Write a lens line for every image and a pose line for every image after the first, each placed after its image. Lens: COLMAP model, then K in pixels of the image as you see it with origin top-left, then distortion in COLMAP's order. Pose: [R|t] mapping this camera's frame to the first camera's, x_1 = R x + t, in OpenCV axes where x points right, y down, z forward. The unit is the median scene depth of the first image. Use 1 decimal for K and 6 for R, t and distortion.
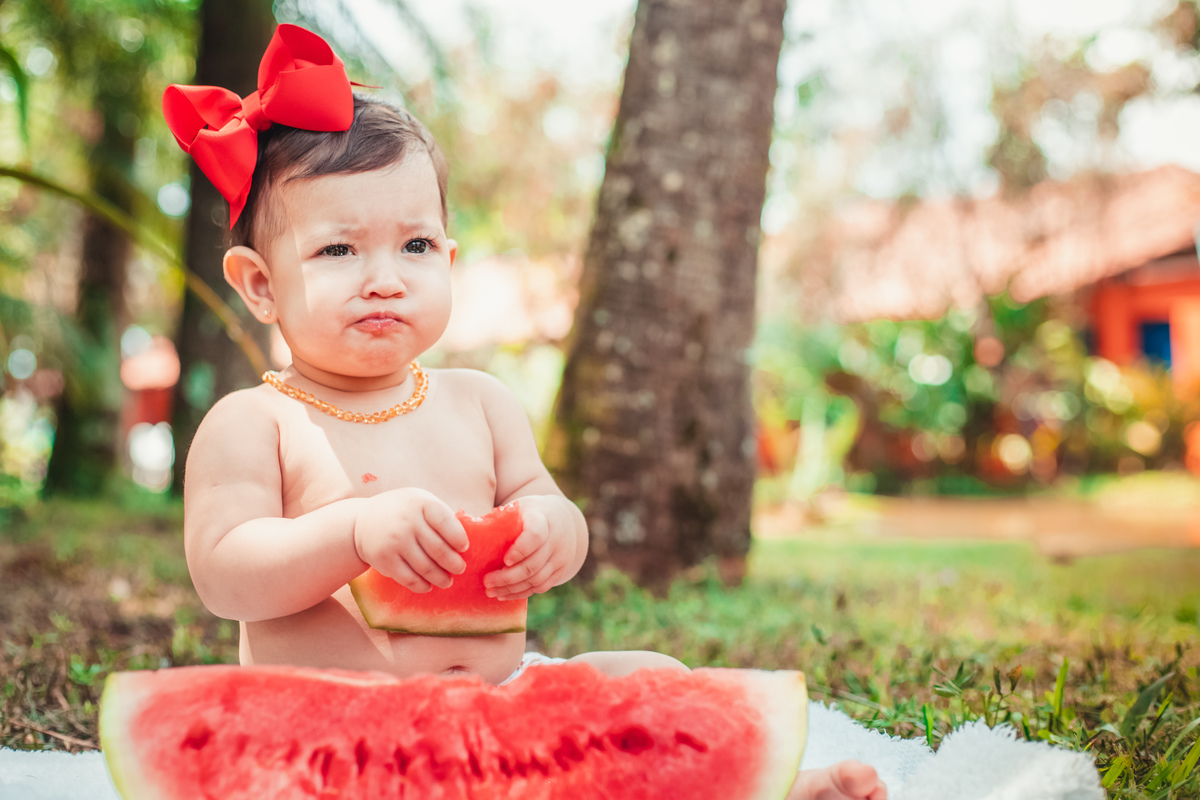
lens RADIAL K [[1796.9, 0, 595.2], [0, 1796.9, 400.5], [0, 0, 1]] dist [0.005707, 0.072845]
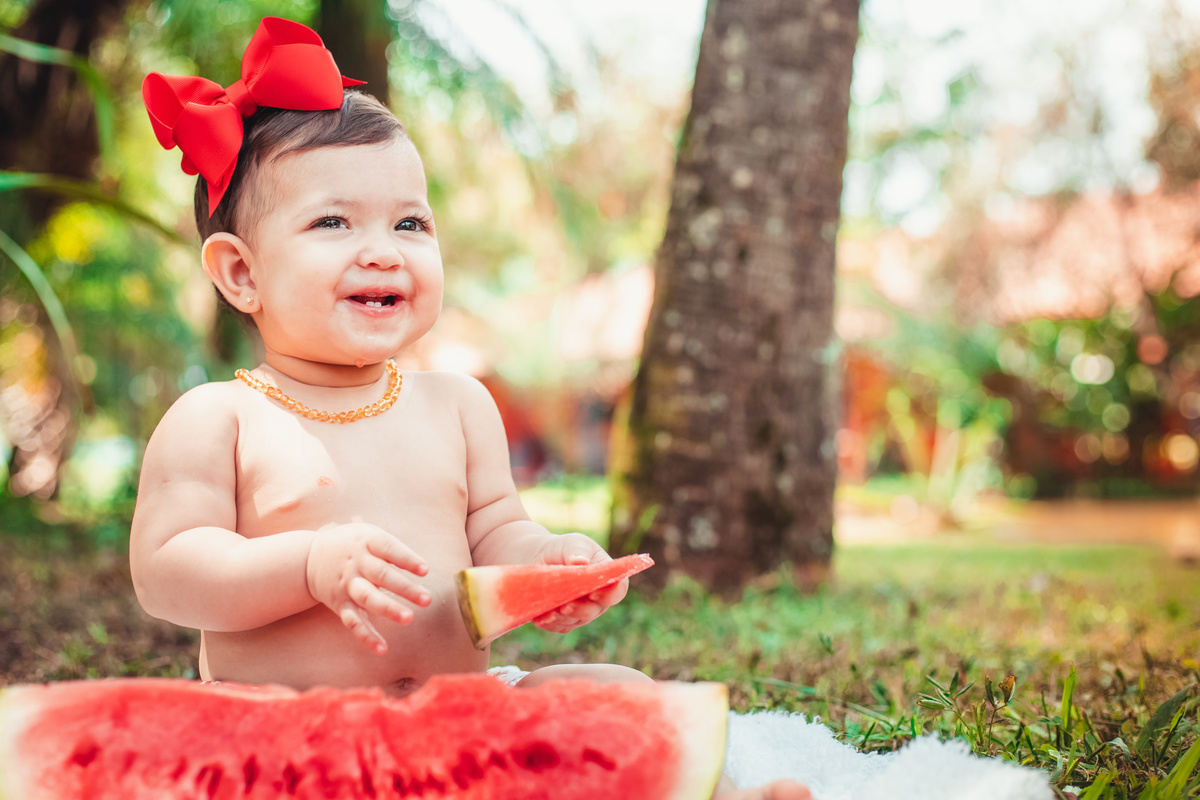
lens RADIAL K [[1796.9, 0, 595.2], [0, 1796.9, 400.5], [0, 0, 1]] dist [0.005707, 0.072845]
pose [[0.995664, -0.016586, -0.091535, 0.050810], [0.016191, 0.999856, -0.005058, 0.002415], [0.091606, 0.003554, 0.995789, 0.021891]]
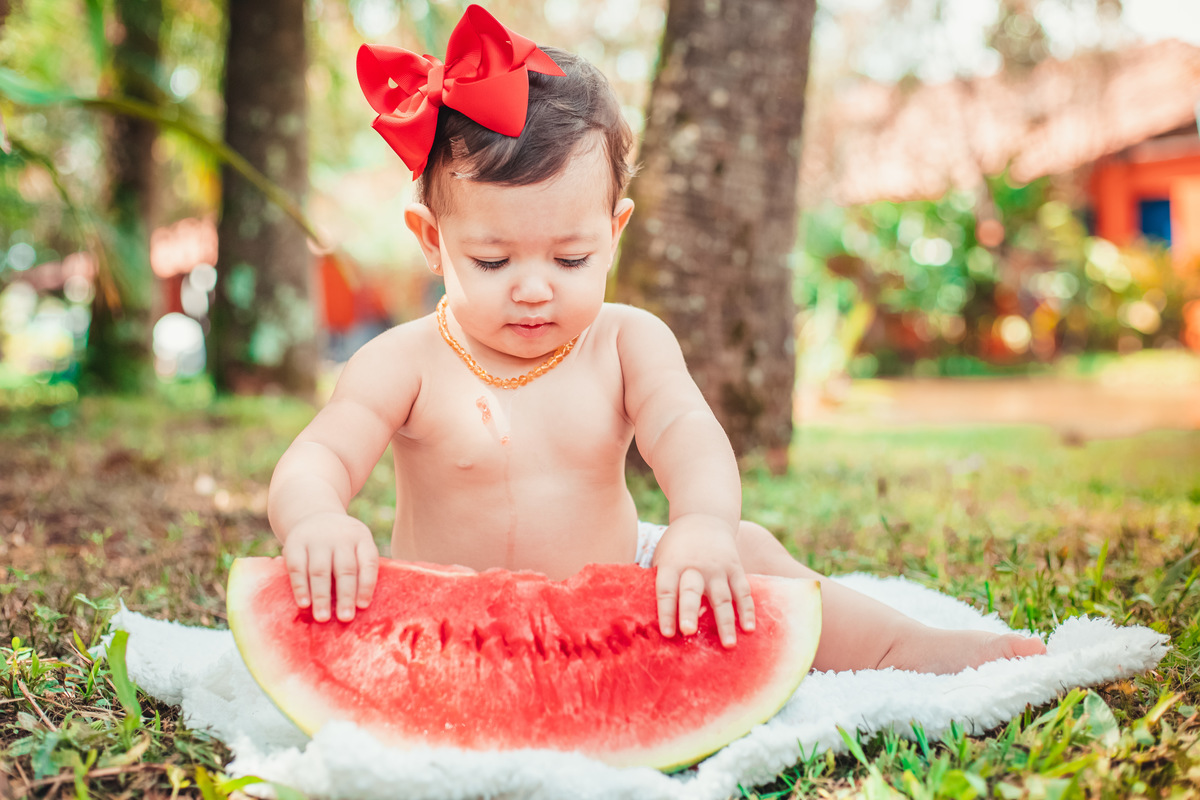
lens RADIAL K [[1796.9, 0, 595.2], [0, 1796.9, 400.5], [0, 0, 1]] dist [0.005707, 0.072845]
pose [[0.999896, -0.014340, 0.001425, -0.034417], [0.014217, 0.997788, 0.064945, -0.013125], [-0.002353, -0.064918, 0.997888, -0.075836]]
